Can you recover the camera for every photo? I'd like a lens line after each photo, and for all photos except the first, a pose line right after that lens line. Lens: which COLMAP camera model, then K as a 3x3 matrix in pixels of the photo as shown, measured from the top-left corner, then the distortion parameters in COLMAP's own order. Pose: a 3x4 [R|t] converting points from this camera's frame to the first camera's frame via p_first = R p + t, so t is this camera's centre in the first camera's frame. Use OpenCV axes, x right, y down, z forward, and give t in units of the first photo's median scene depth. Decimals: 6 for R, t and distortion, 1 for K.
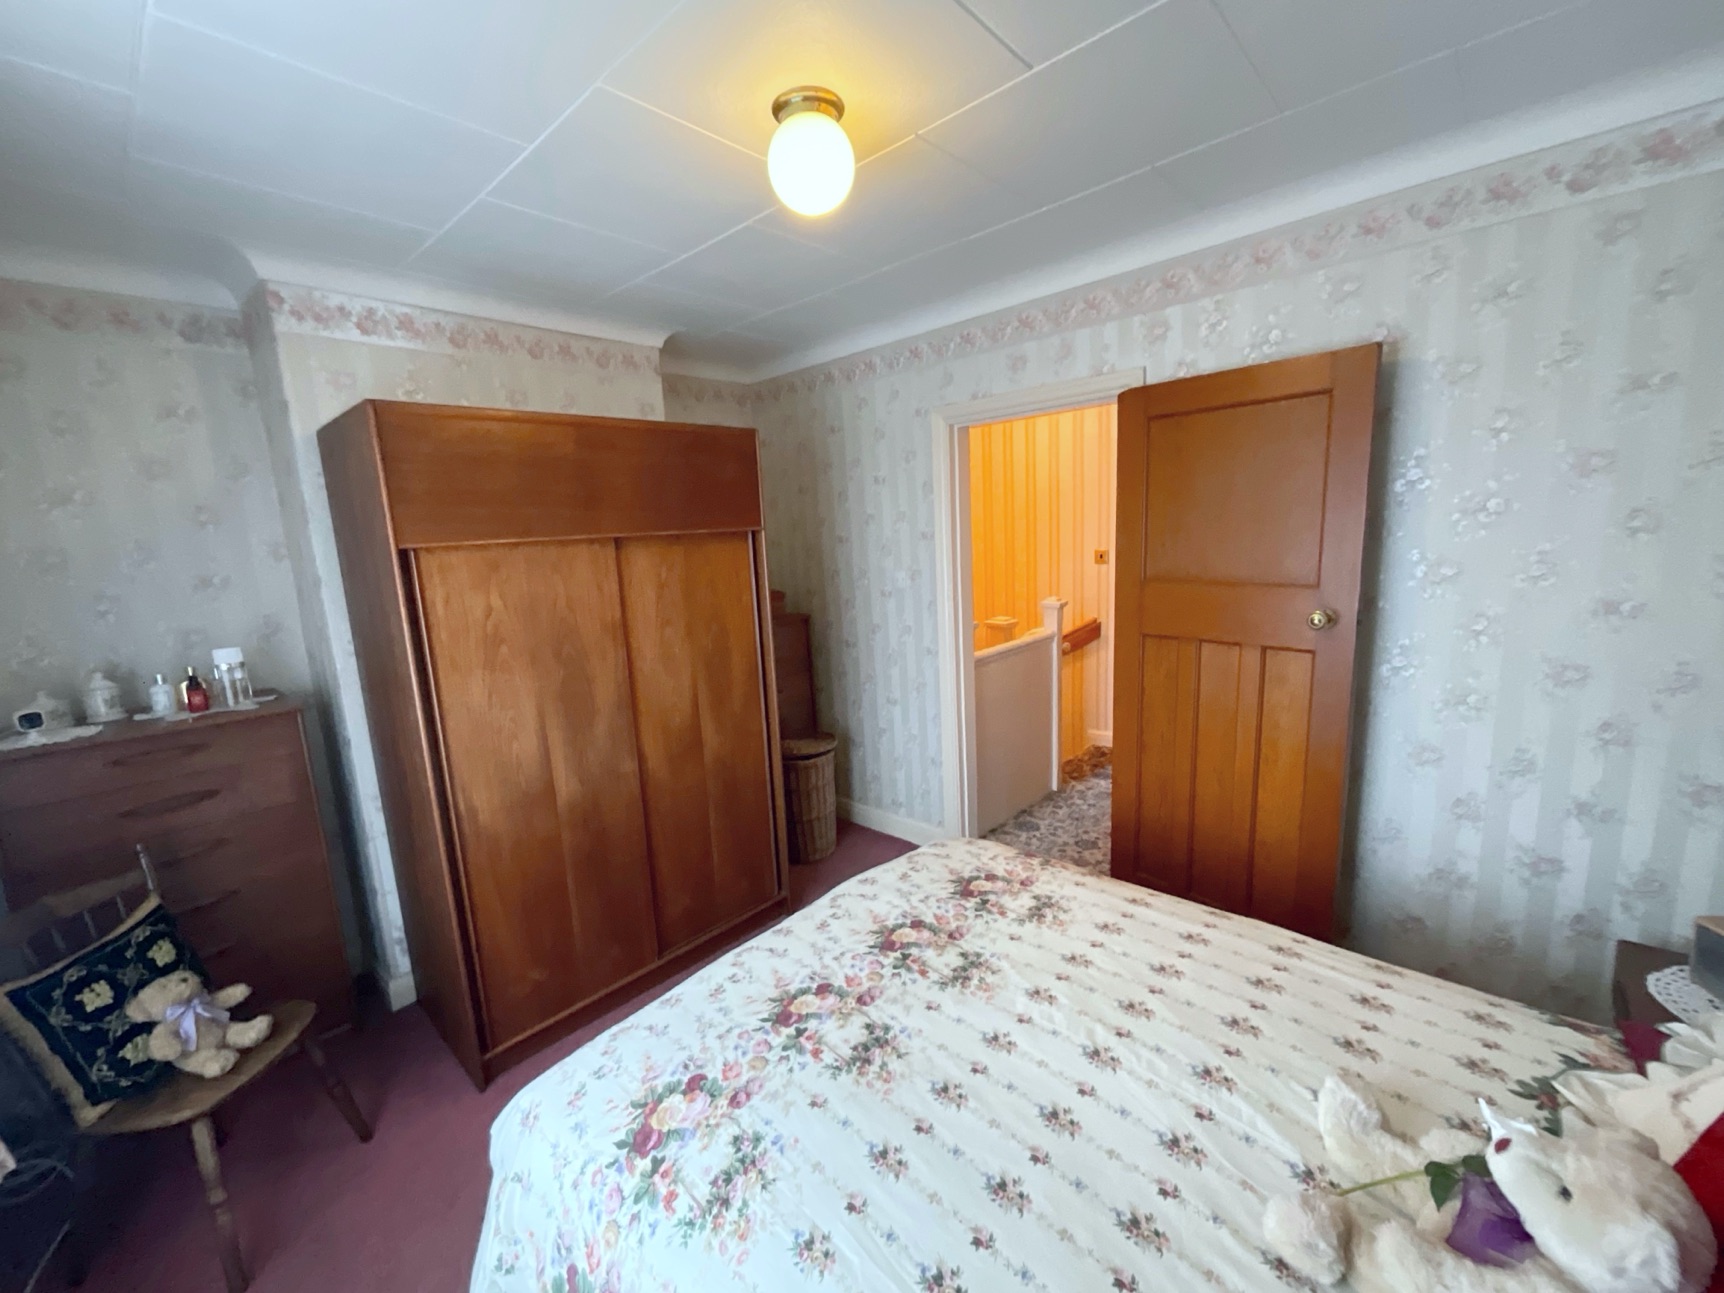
lens RADIAL K [[698.6, 0, 862.0], [0, 698.6, 646.5], [0, 0, 1]] dist [-0.002878, 0.000732]
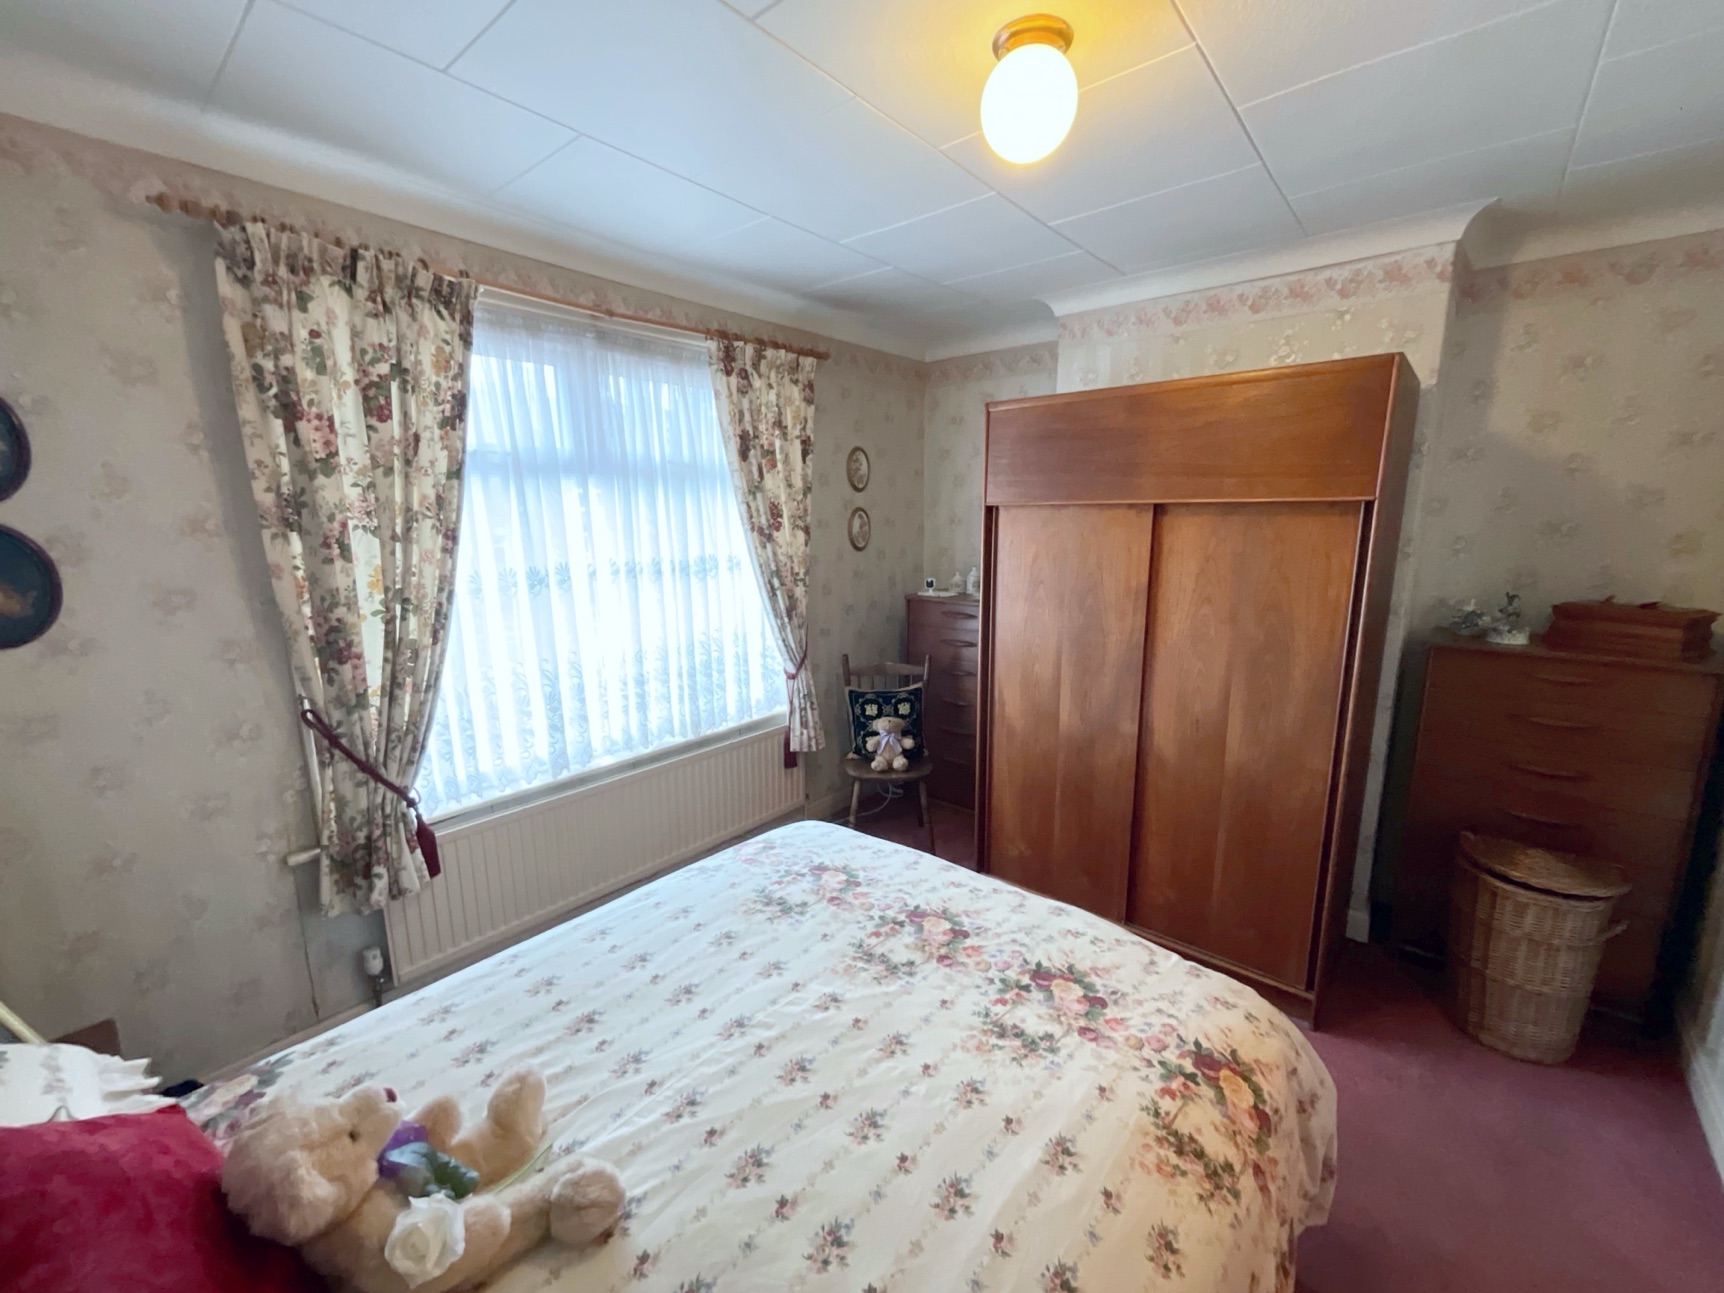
lens RADIAL K [[698.6, 0, 862.0], [0, 698.6, 646.5], [0, 0, 1]] dist [-0.002878, 0.000732]
pose [[0.036252, 0.237655, -0.970673, 0.891811], [-0.165953, 0.959257, 0.228662, -0.162097], [0.985467, 0.152796, 0.074214, 0.746085]]
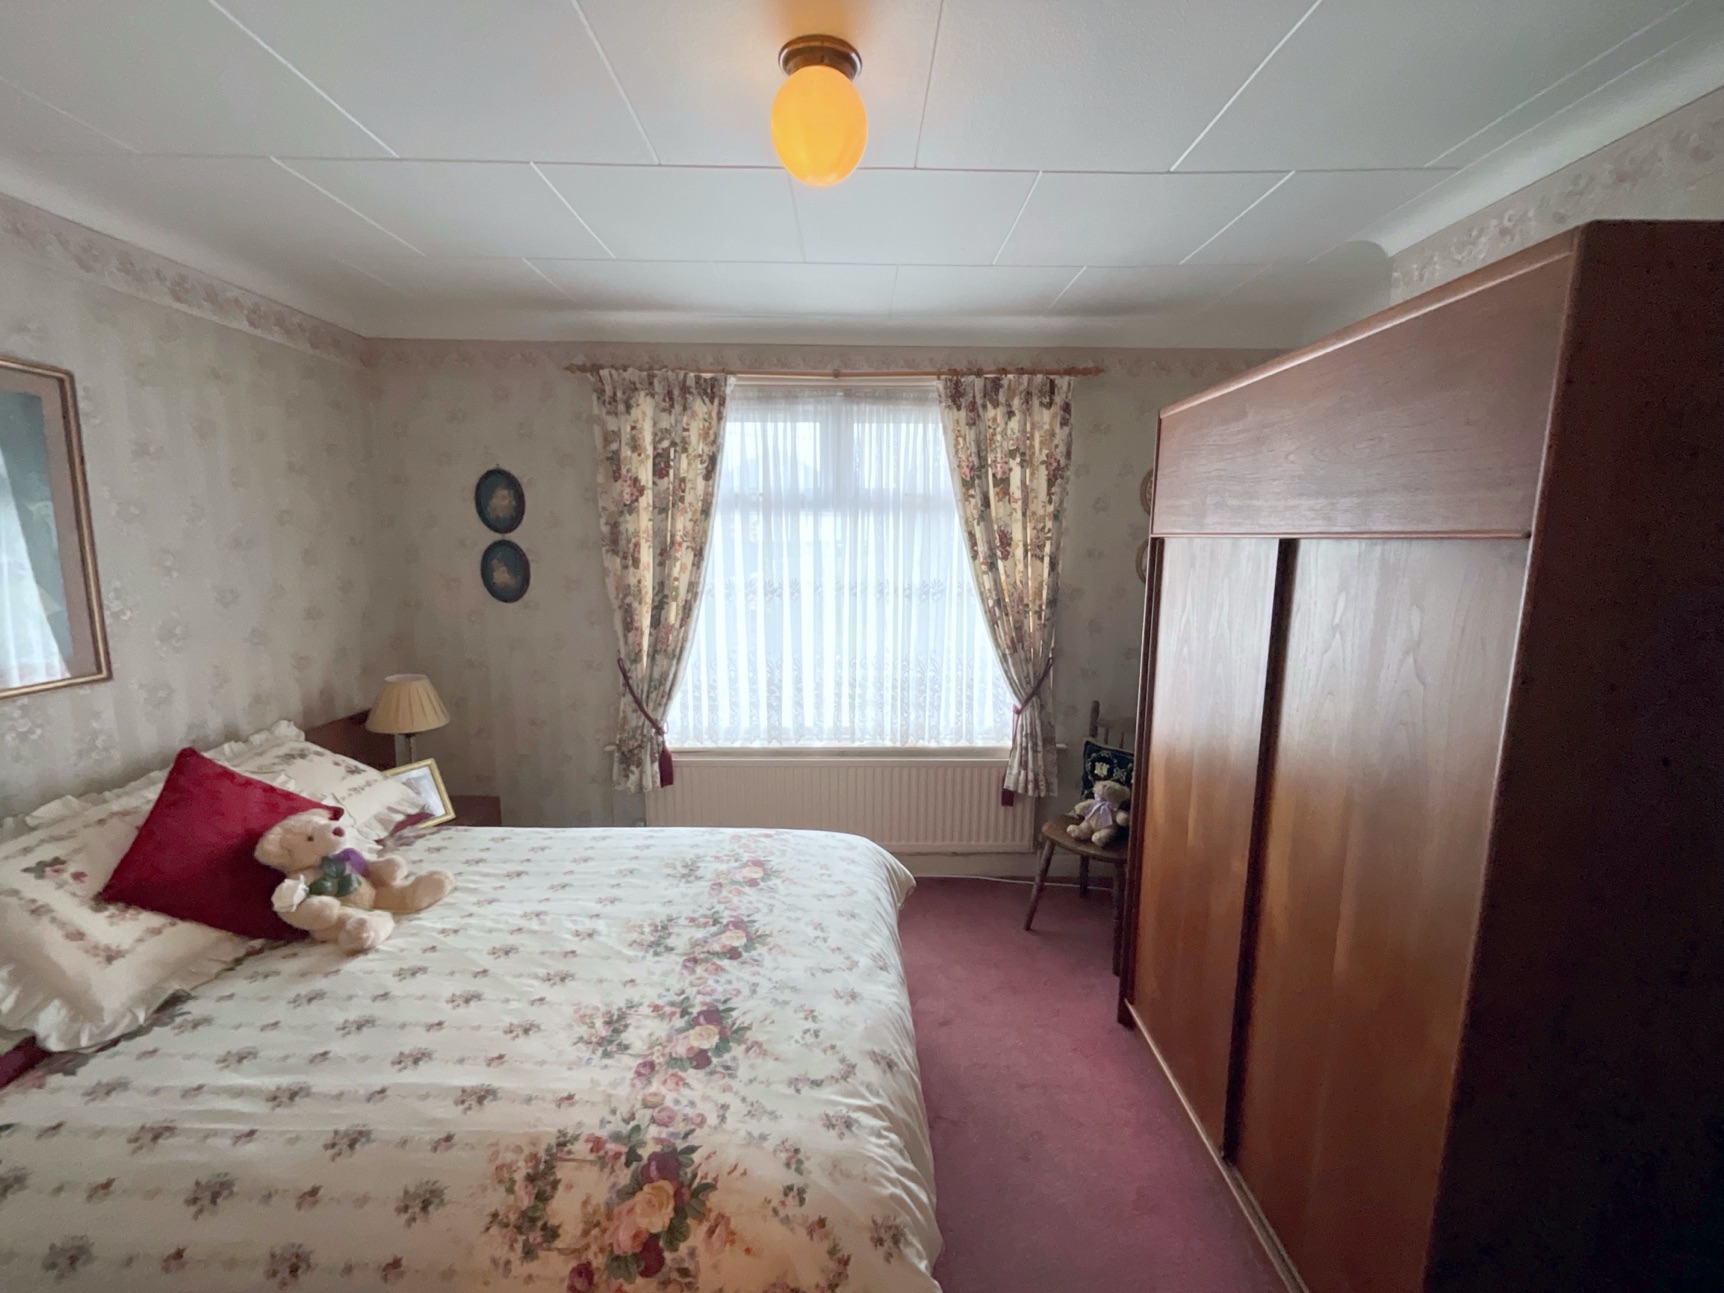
lens RADIAL K [[698.6, 0, 862.0], [0, 698.6, 646.5], [0, 0, 1]] dist [-0.002878, 0.000732]
pose [[-0.730639, 0.152858, -0.665433, 0.524600], [-0.085353, 0.946522, 0.311144, -0.314282], [0.677408, 0.284130, -0.678519, 1.654741]]
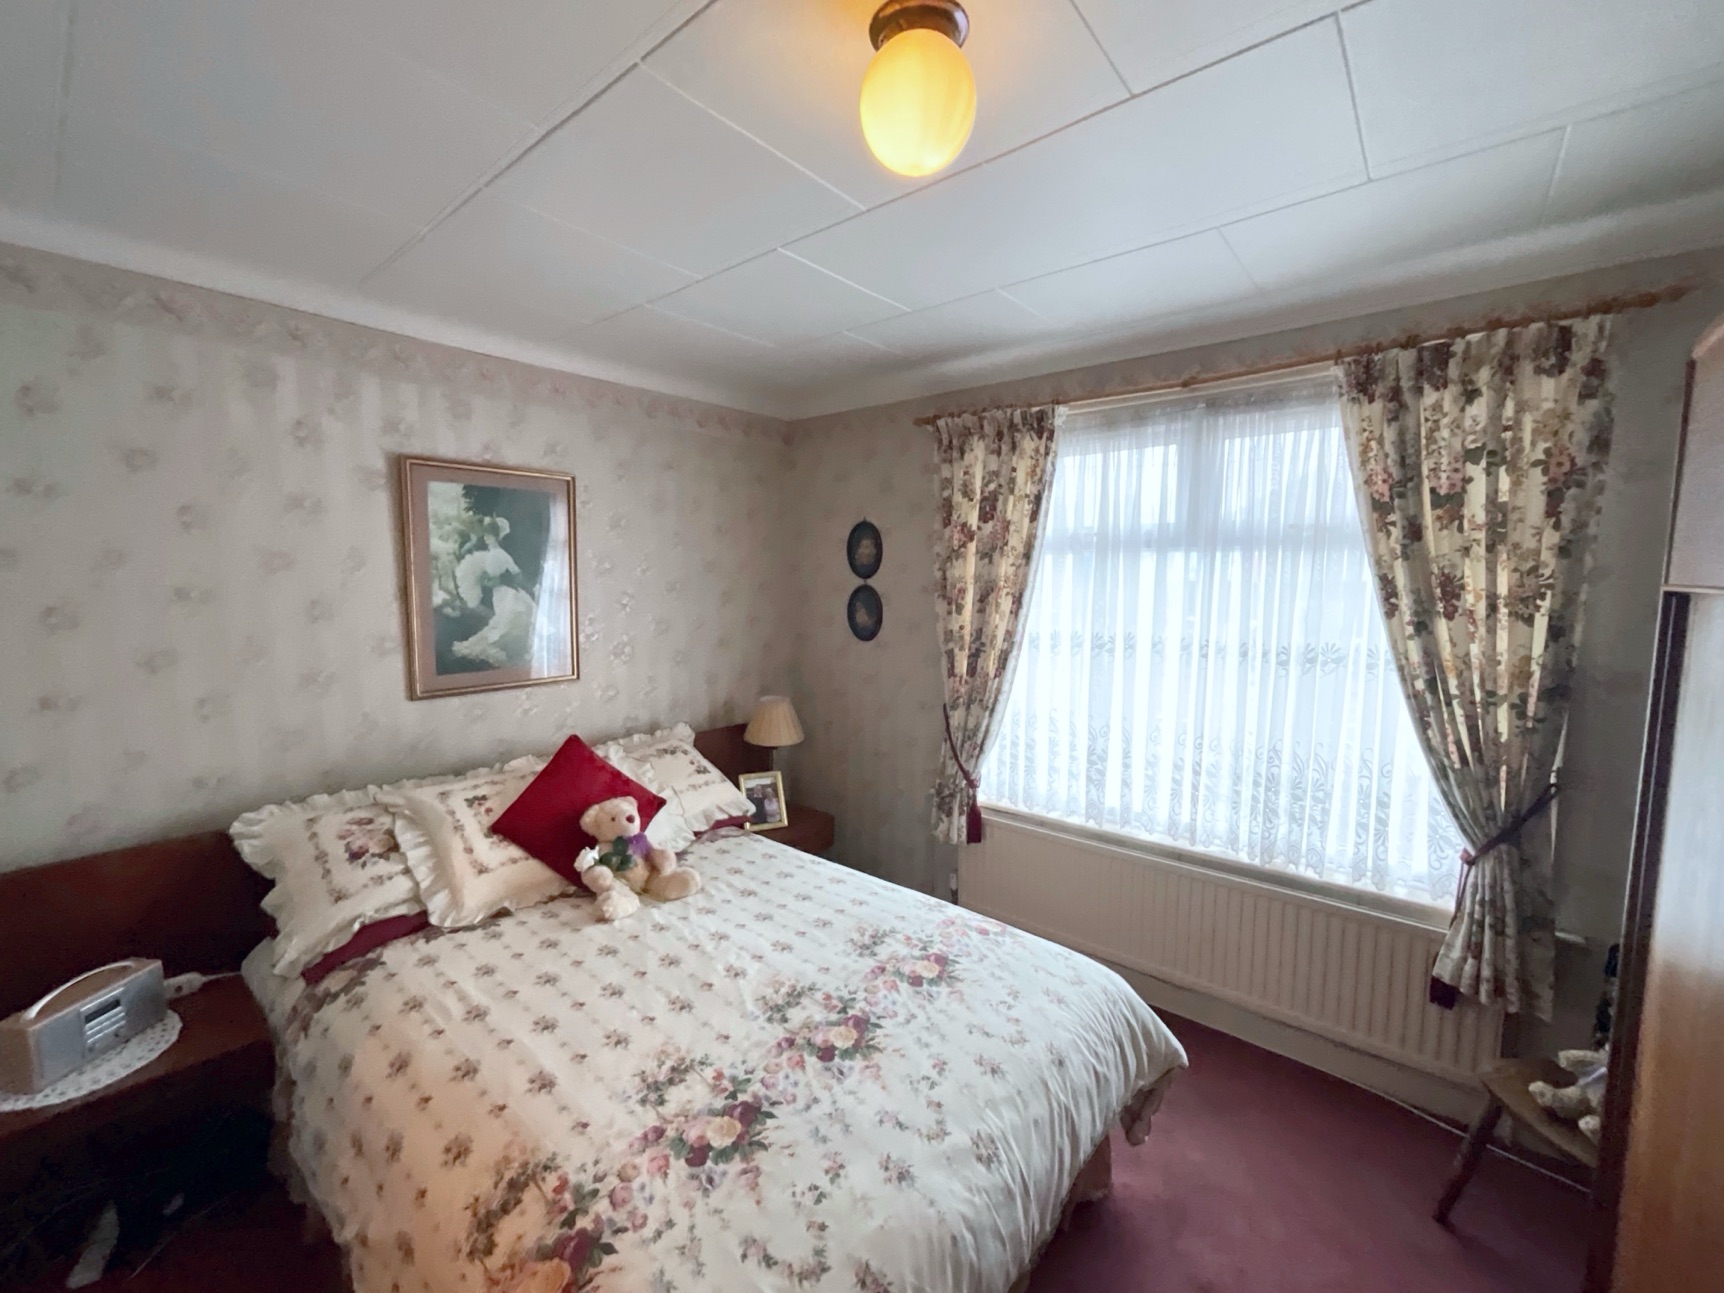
lens RADIAL K [[699.2, 0, 862.0], [0, 699.2, 646.5], [0, 0, 1]] dist [-0.017861, 0.016067]
pose [[-0.997582, 0.055015, -0.042463, 0.045430], [0.041337, 0.960892, 0.273821, -0.311074], [0.055866, 0.271404, -0.960843, 1.689248]]
